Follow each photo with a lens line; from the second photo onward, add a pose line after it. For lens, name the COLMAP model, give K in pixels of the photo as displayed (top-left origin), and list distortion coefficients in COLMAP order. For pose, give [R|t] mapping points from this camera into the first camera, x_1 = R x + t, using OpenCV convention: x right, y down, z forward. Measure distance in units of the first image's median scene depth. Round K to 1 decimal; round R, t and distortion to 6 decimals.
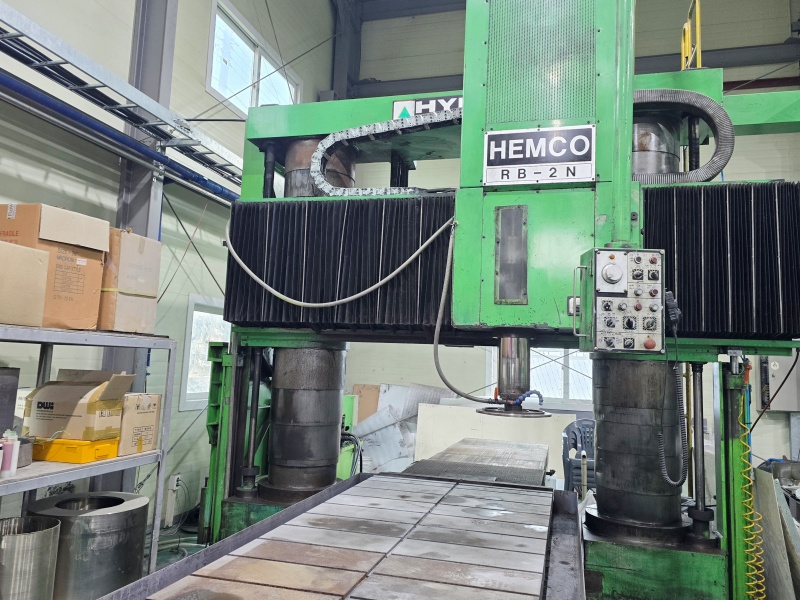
lens RADIAL K [[624.1, 0, 399.0], [0, 624.1, 292.6], [0, 0, 1]] dist [0.065778, -0.007659]
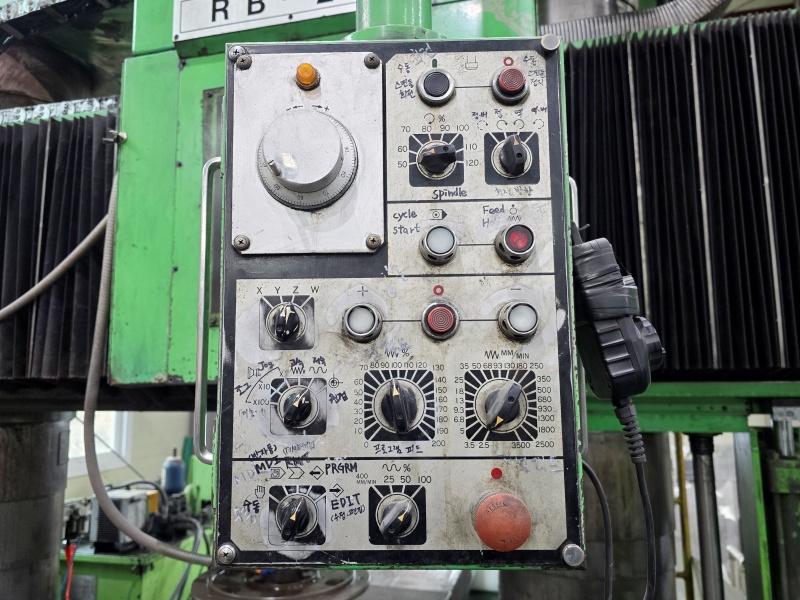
lens RADIAL K [[619.1, 0, 382.8], [0, 619.1, 298.2], [0, 0, 1]] dist [0.058681, -0.087523]
pose [[0.998813, -0.048647, 0.002573, 0.265086], [0.048688, 0.998621, -0.019635, 0.013717], [-0.001614, 0.019737, 0.999804, 0.592041]]
